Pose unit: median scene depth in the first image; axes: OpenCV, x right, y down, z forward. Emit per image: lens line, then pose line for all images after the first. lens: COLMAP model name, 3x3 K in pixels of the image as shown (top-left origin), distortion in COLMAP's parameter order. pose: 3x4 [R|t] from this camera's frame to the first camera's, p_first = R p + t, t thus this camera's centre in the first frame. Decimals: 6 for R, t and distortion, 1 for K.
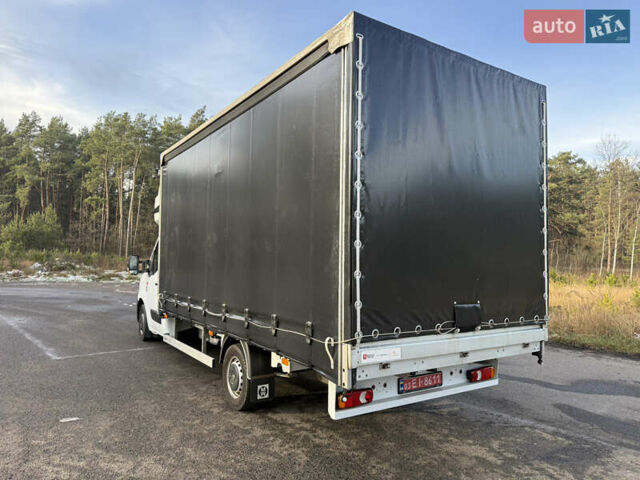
lens RADIAL K [[440.6, 0, 314.4], [0, 440.6, 238.7], [0, 0, 1]] dist [0.050296, -0.049642]
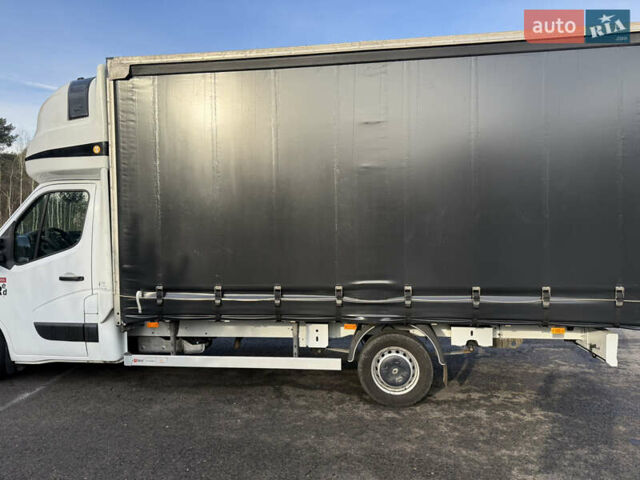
lens RADIAL K [[440.6, 0, 317.9], [0, 440.6, 240.5], [0, 0, 1]] dist [0.050296, -0.049642]
pose [[0.651254, -0.036969, 0.757959, -1.075989], [-0.022348, 0.997445, 0.067851, 0.011318], [-0.758531, -0.061127, 0.648764, 0.682928]]
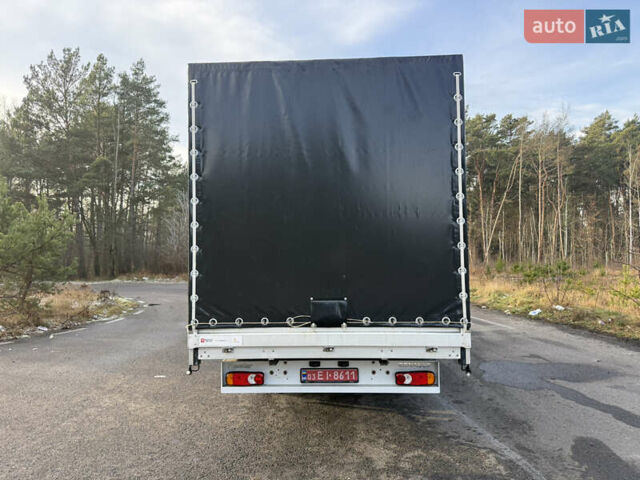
lens RADIAL K [[440.6, 0, 317.5], [0, 440.6, 235.1], [0, 0, 1]] dist [0.050296, -0.049642]
pose [[0.818053, -0.061360, -0.571860, 0.781856], [0.055308, 0.998077, -0.027975, 0.020069], [0.572477, -0.008743, 0.819874, 0.126487]]
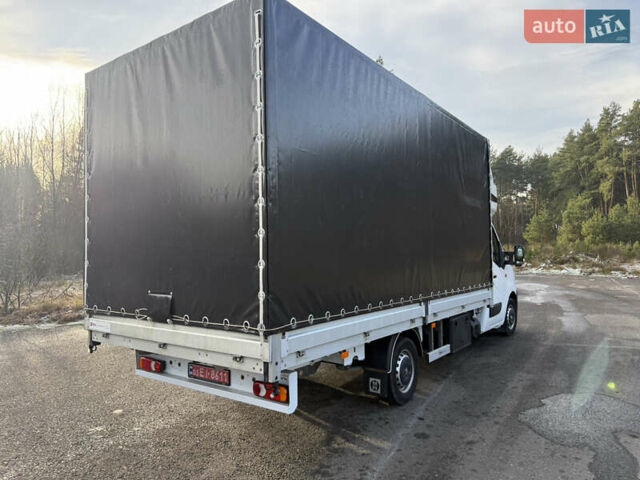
lens RADIAL K [[440.6, 0, 316.0], [0, 440.6, 242.2], [0, 0, 1]] dist [0.050296, -0.049642]
pose [[0.365754, -0.047091, -0.929520, 1.176335], [0.067210, 0.997448, -0.024086, 0.068296], [0.928282, -0.053663, 0.367985, 0.823816]]
